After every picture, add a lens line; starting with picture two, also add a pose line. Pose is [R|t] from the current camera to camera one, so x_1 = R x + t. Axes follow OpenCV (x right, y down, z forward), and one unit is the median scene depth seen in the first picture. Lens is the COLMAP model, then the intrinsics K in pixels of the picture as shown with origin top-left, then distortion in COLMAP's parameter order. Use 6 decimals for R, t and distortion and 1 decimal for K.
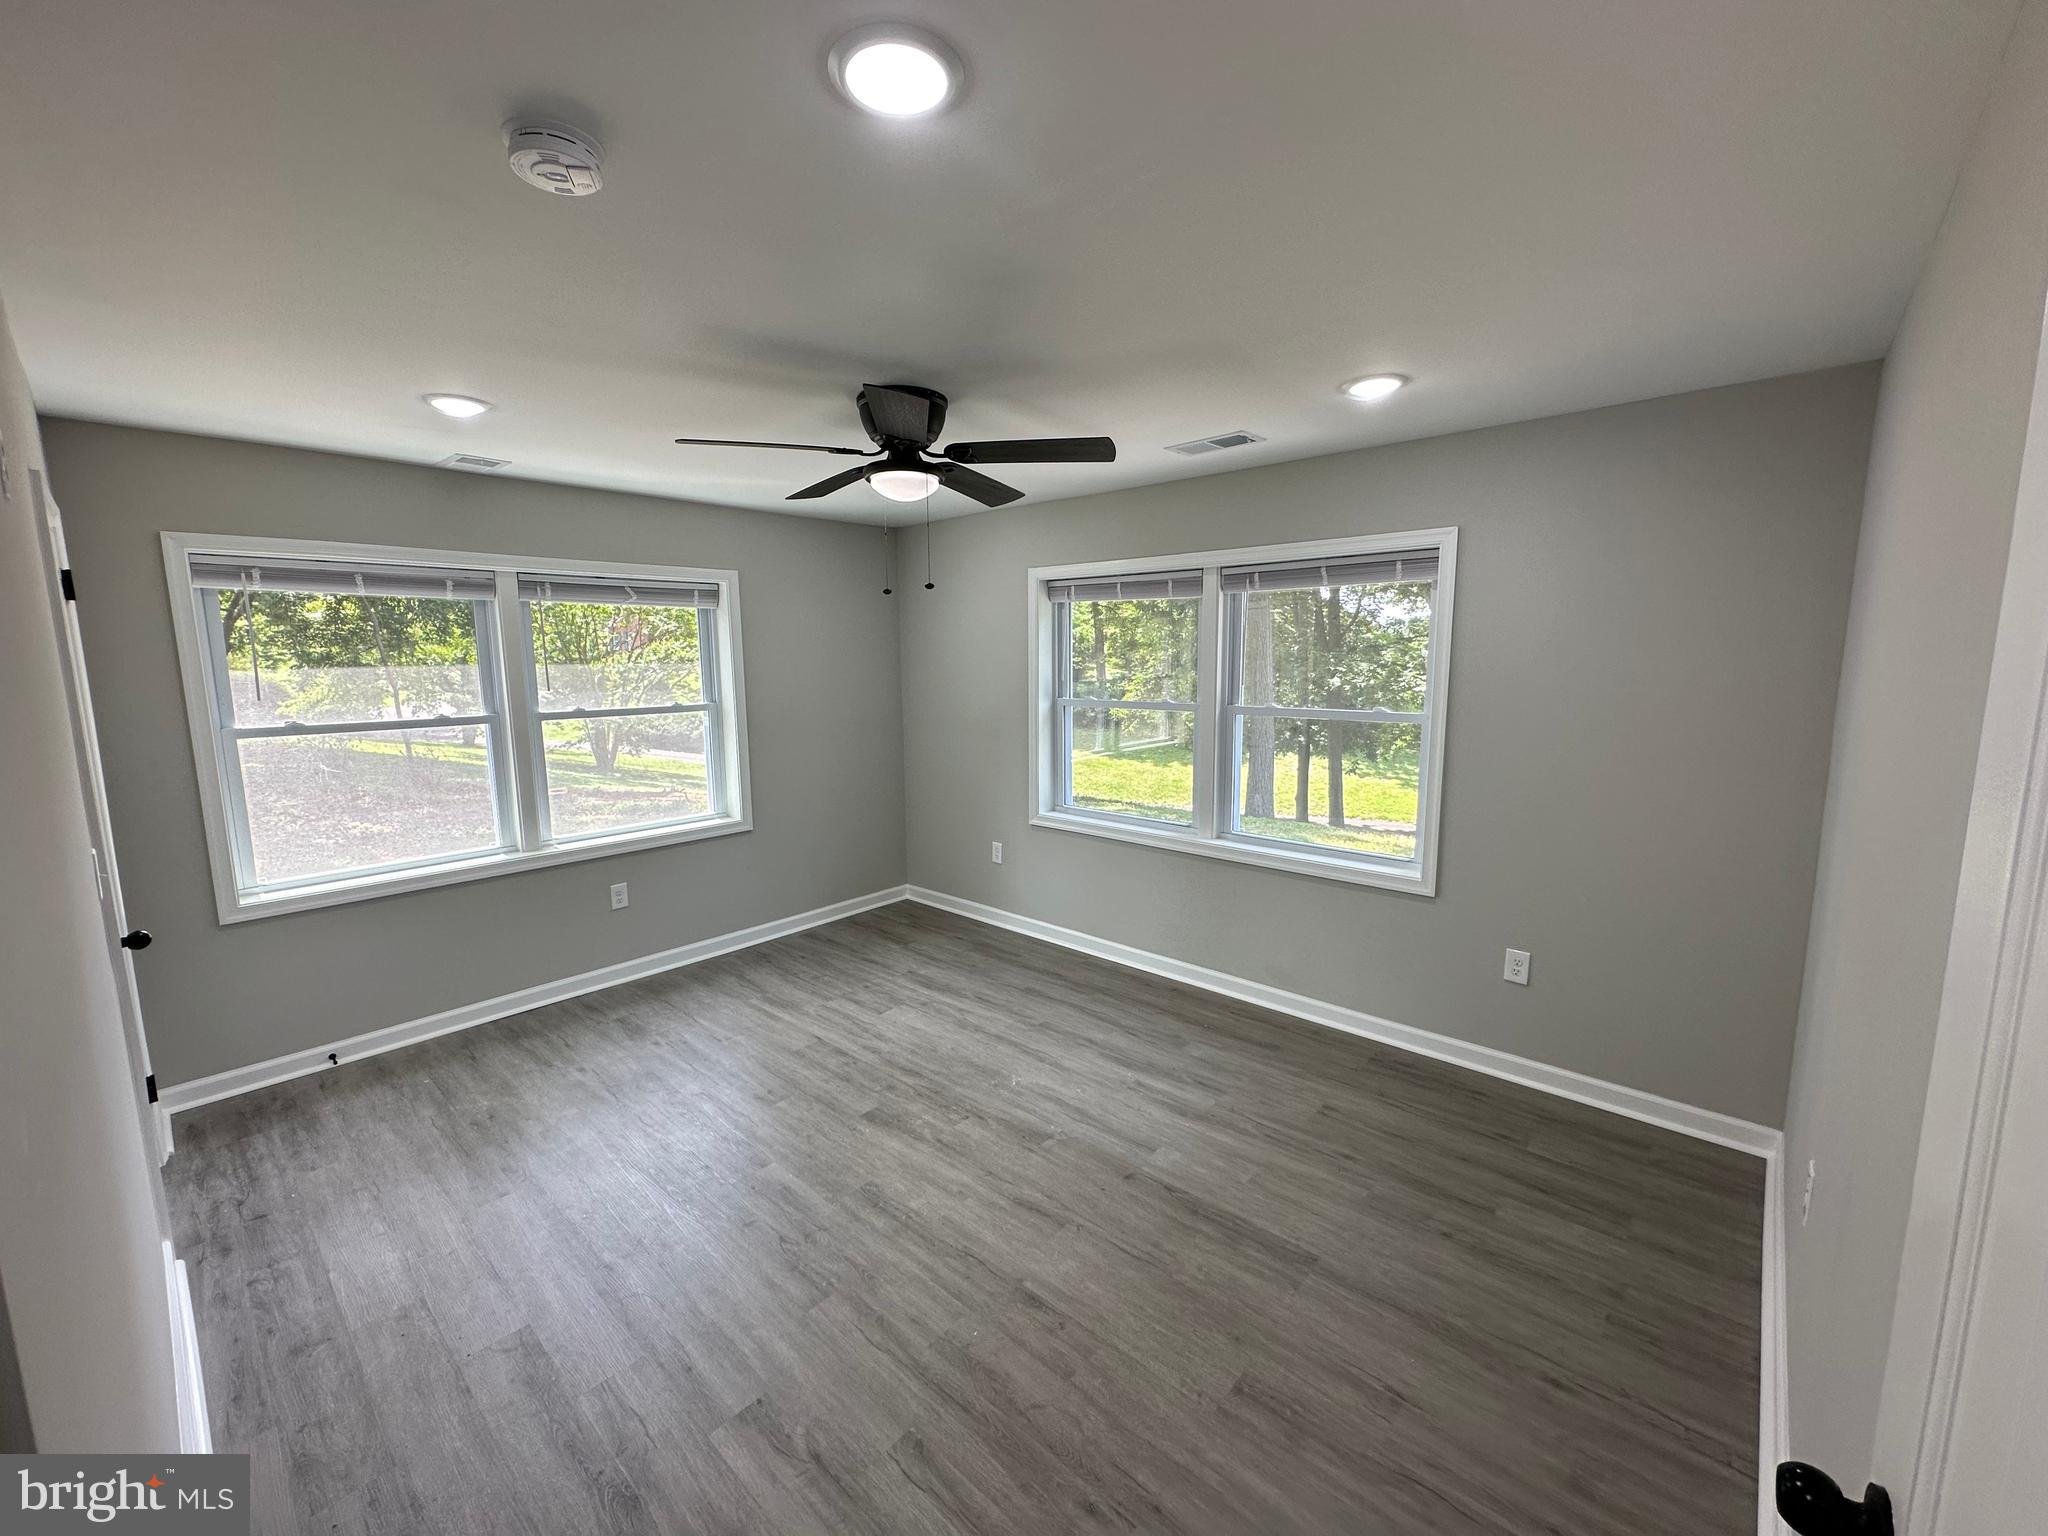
lens RADIAL K [[822.0, 0, 1024.0], [0, 822.0, 768.0], [0, 0, 1]] dist [-0.001361, 0.000448]
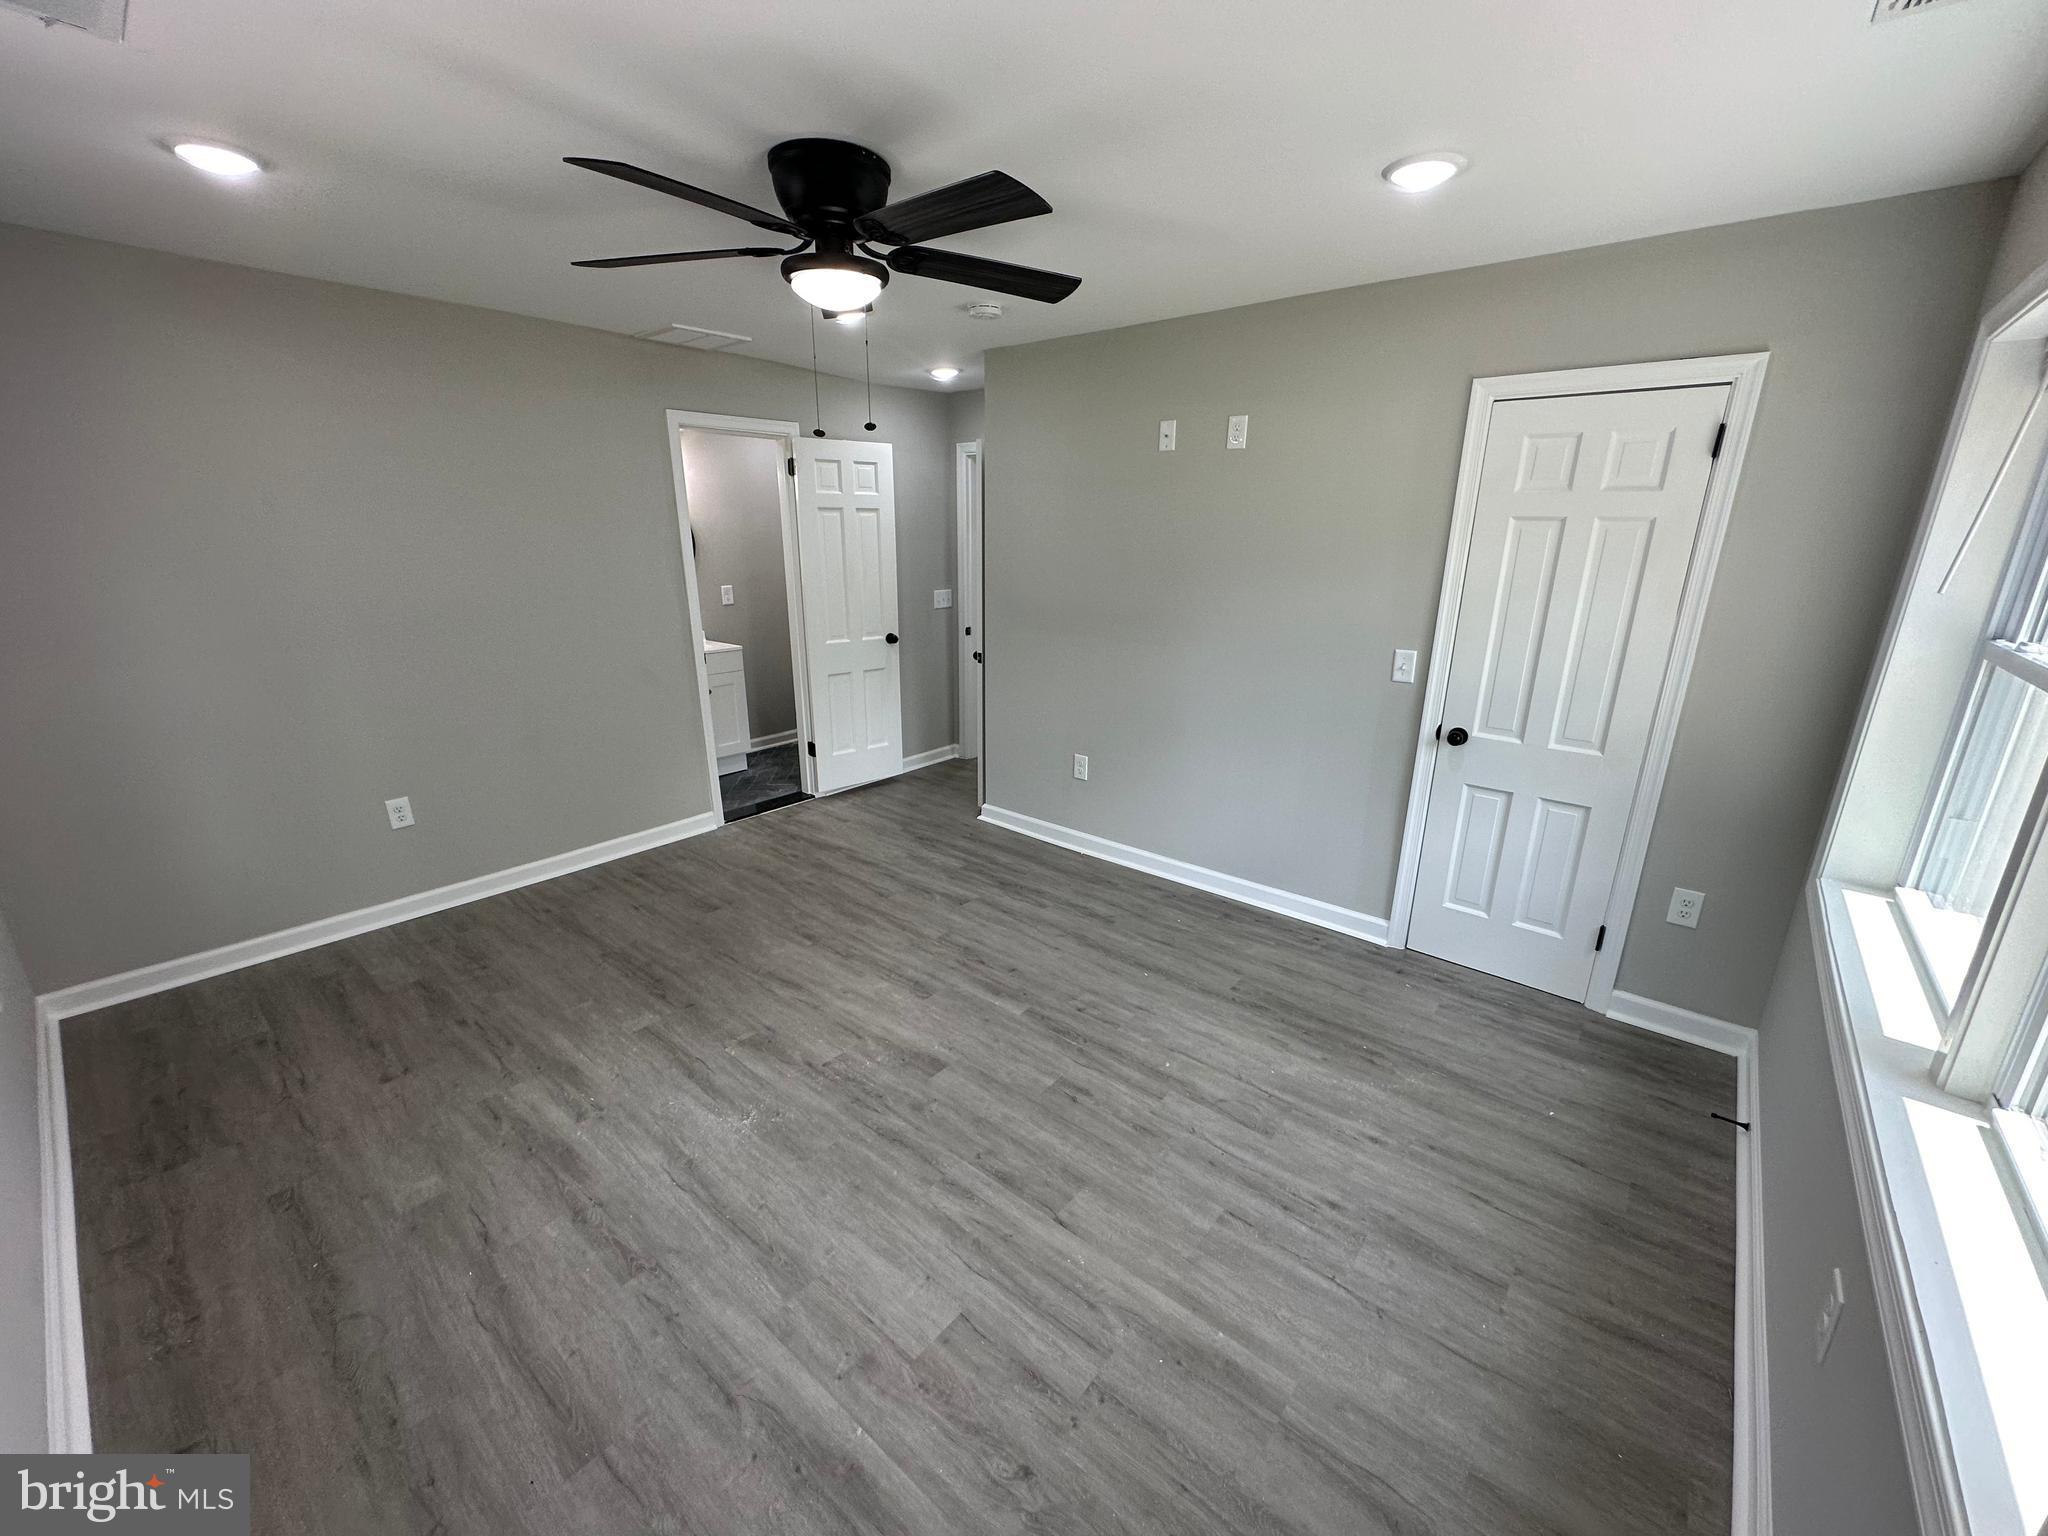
lens RADIAL K [[822.0, 0, 1024.0], [0, 822.0, 768.0], [0, 0, 1]] dist [-0.001361, 0.000448]
pose [[-0.999254, 0.014702, -0.035709, -0.243163], [-0.001535, 0.908832, 0.417160, -0.216446], [0.038587, 0.416903, -0.908131, 1.598279]]
